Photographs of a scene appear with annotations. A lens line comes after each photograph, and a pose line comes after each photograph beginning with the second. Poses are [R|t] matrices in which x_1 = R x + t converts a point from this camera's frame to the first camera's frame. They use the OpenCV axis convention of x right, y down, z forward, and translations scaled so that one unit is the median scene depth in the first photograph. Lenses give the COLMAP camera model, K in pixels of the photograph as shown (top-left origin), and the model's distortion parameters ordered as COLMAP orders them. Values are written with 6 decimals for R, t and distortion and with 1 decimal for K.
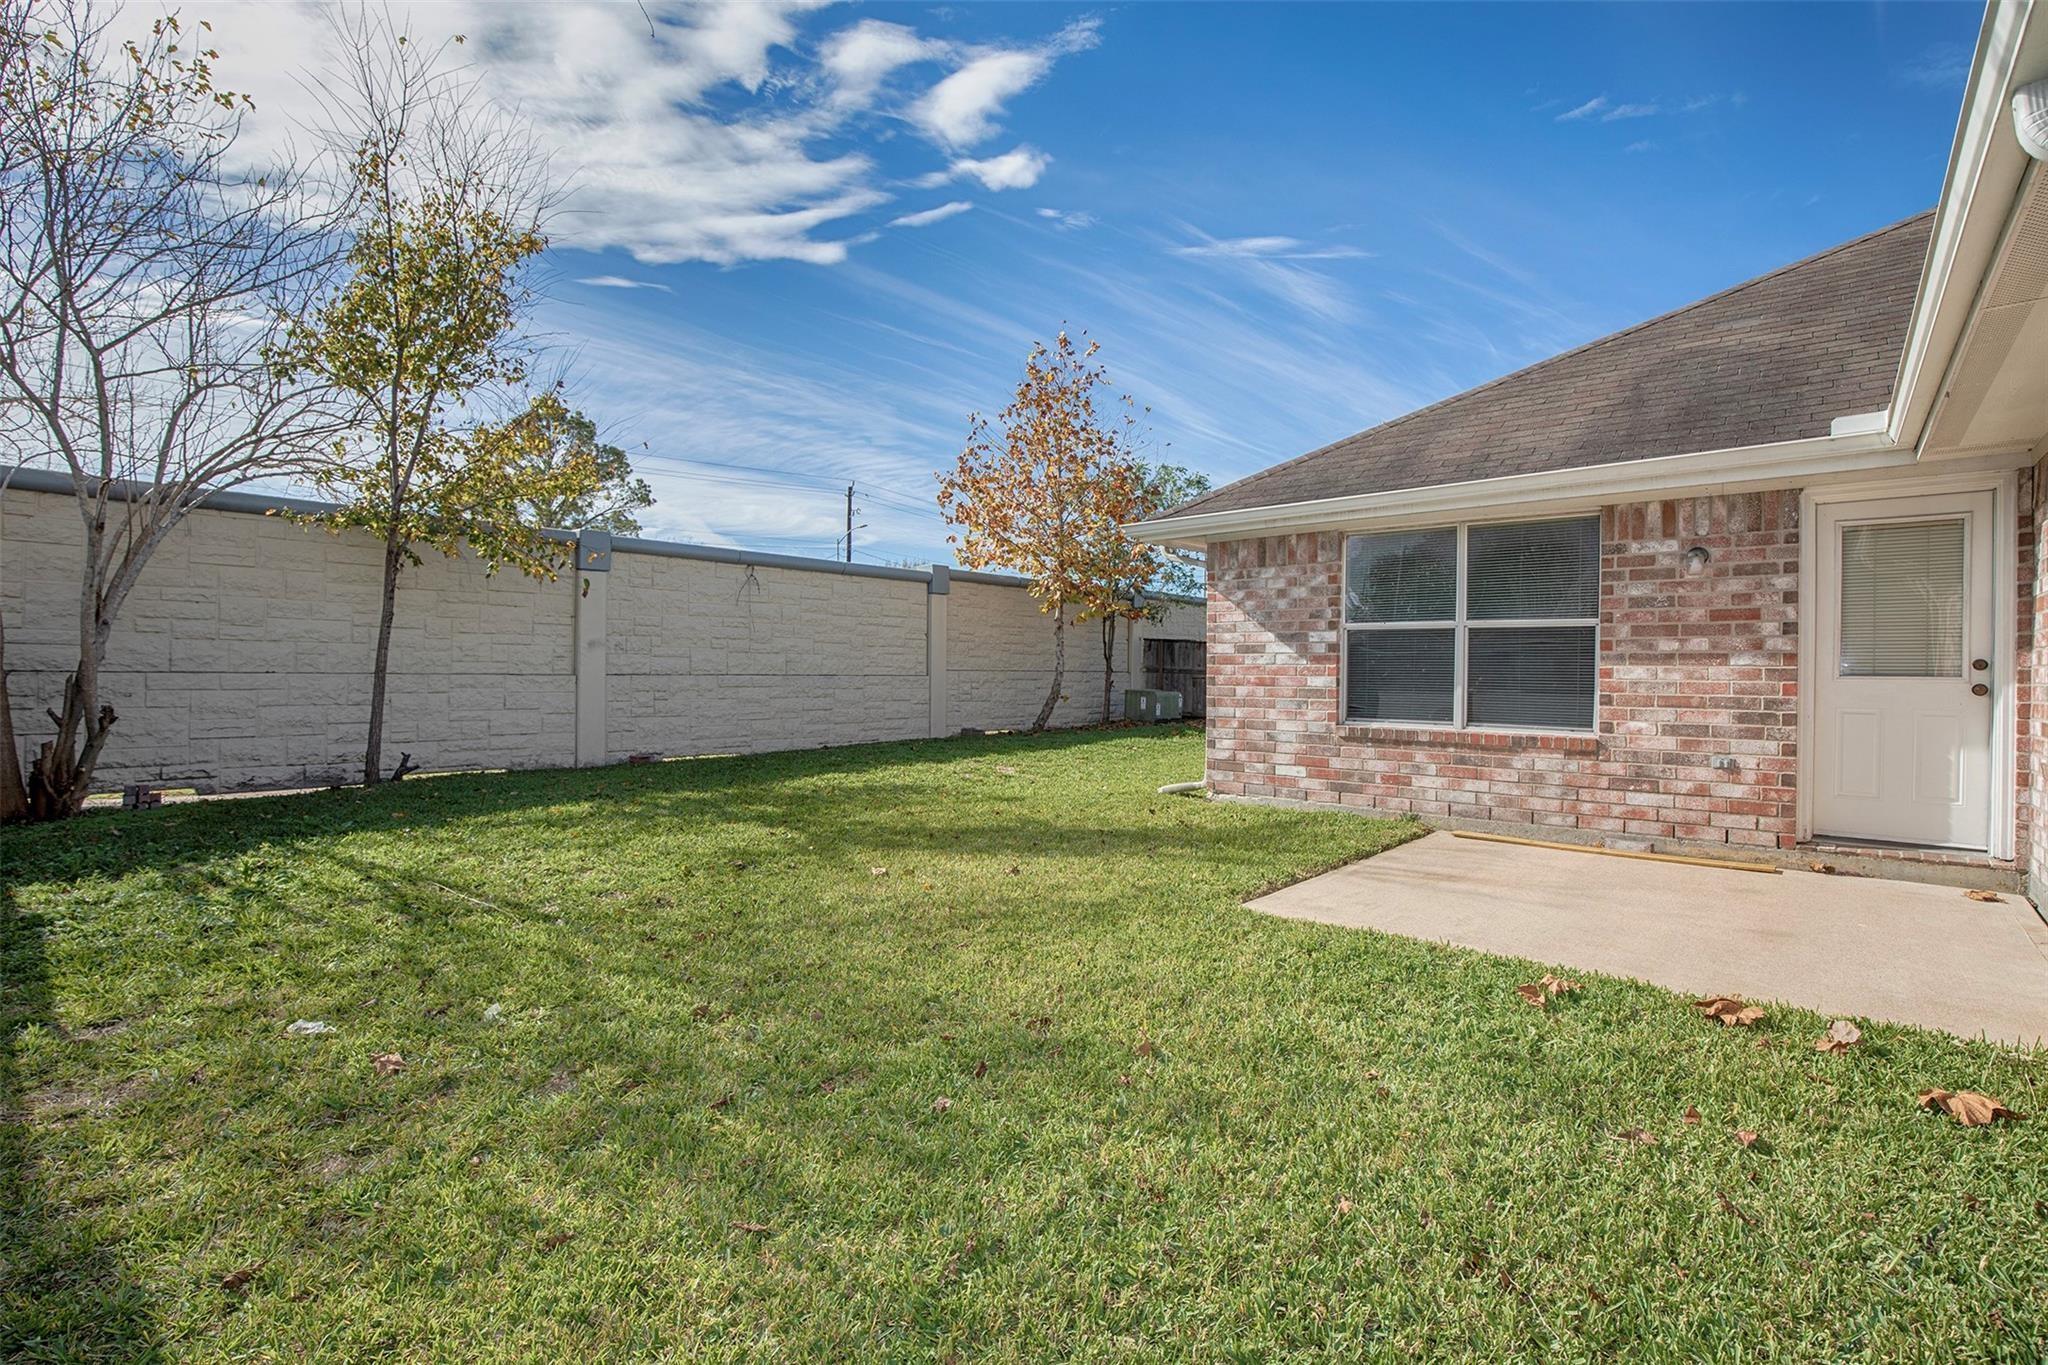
lens RADIAL K [[935.1, 0, 1024.0], [0, 935.1, 682.5], [0, 0, 1]] dist [-0.035810, -0.000438]
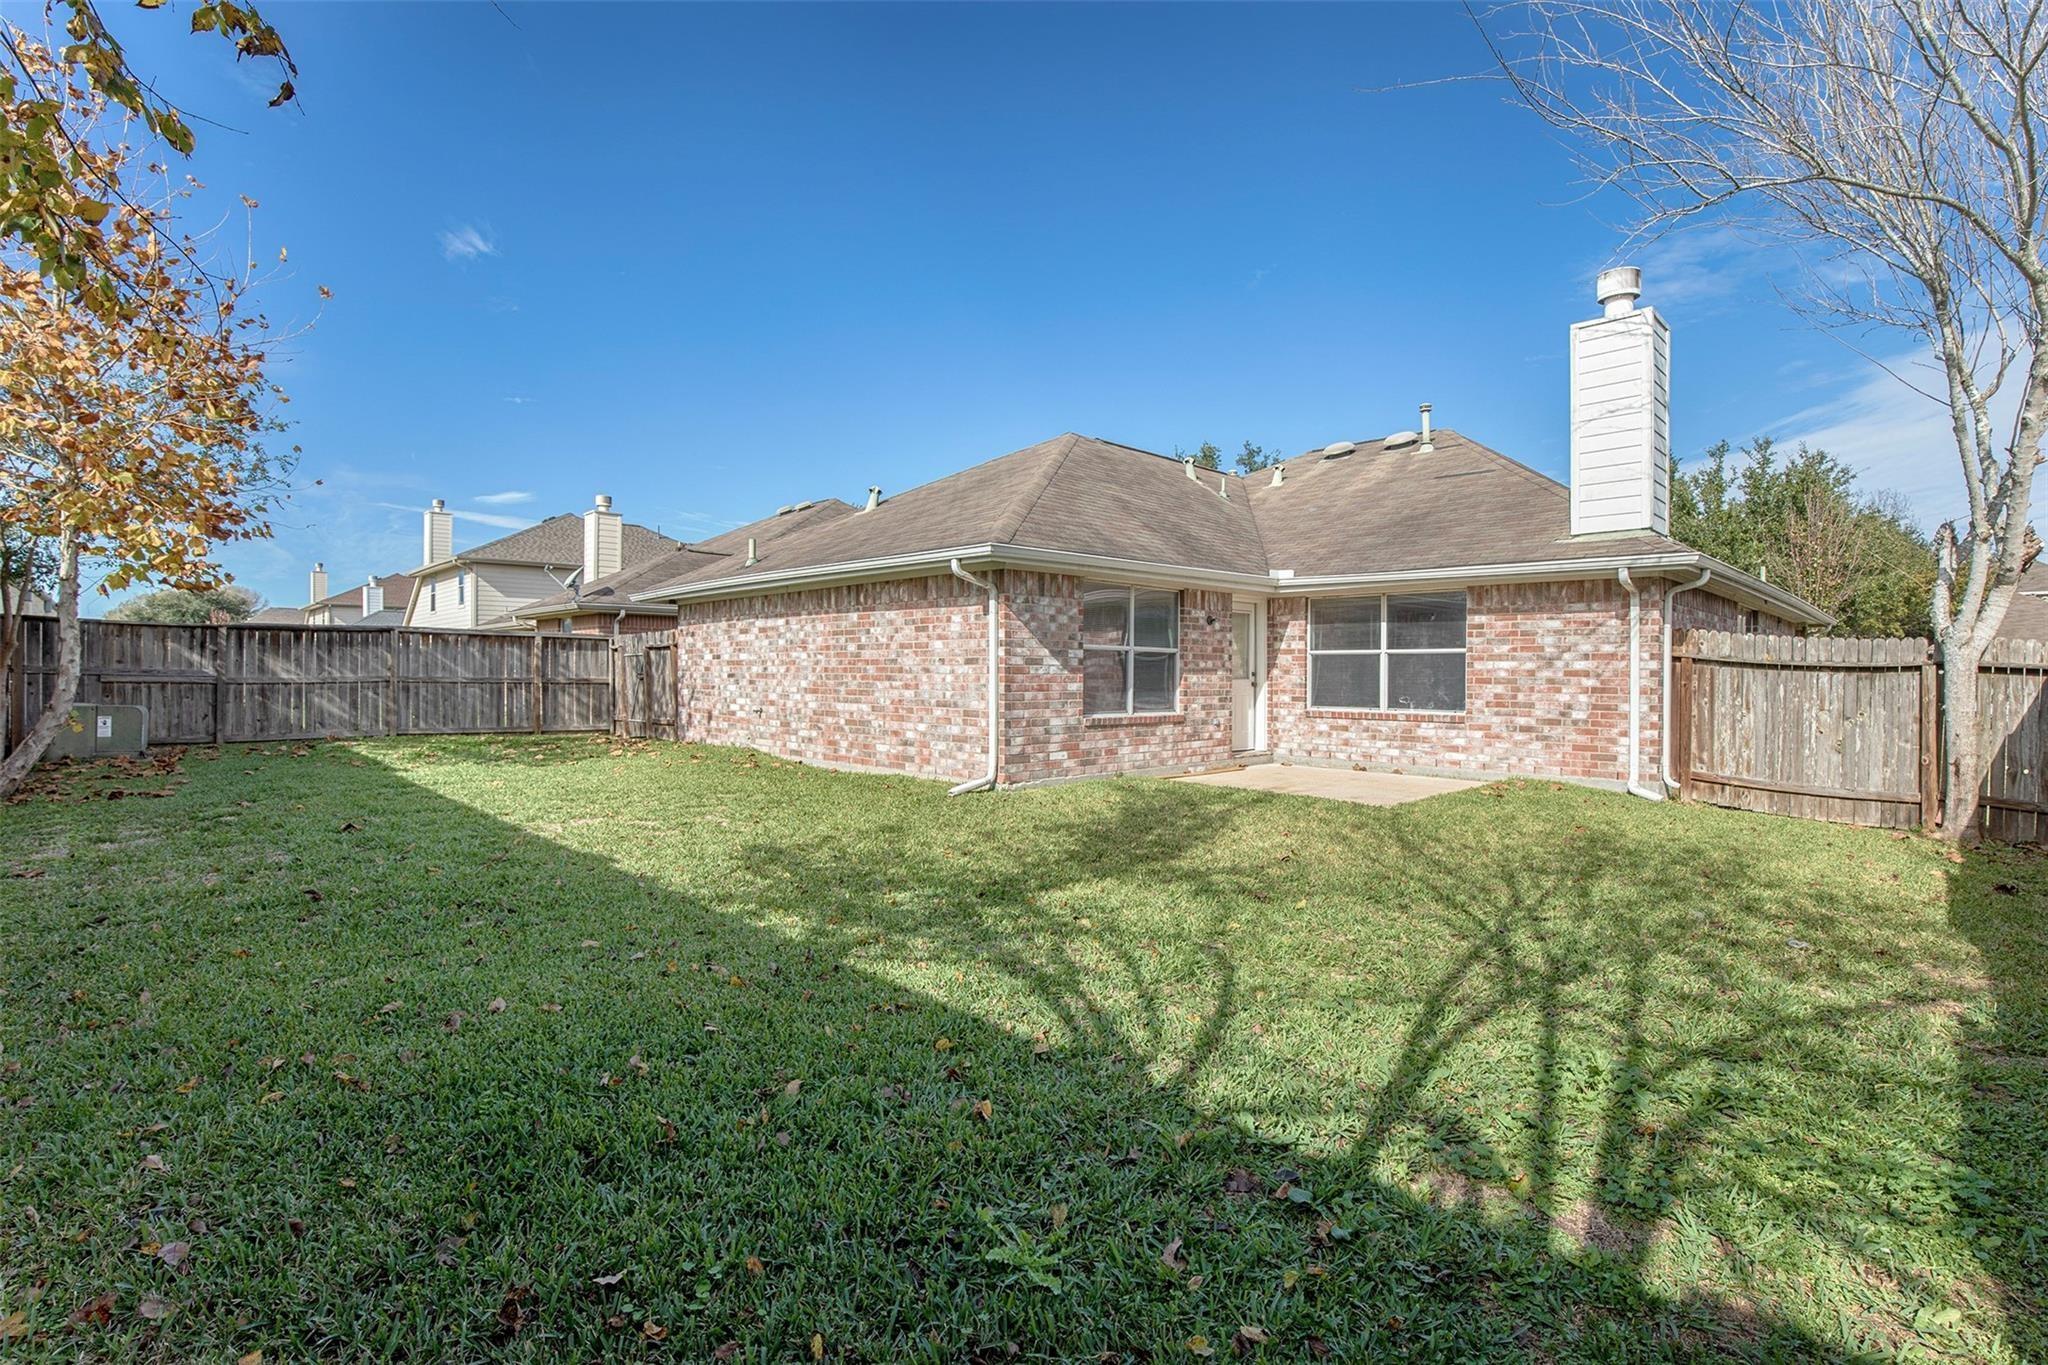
lens RADIAL K [[935.1, 0, 1024.0], [0, 935.1, 682.5], [0, 0, 1]] dist [-0.035810, -0.000438]
pose [[0.079883, -0.019631, 0.996611, -1.018040], [0.005608, 0.999799, 0.019245, -0.032938], [-0.996788, 0.004052, 0.079977, 0.944164]]
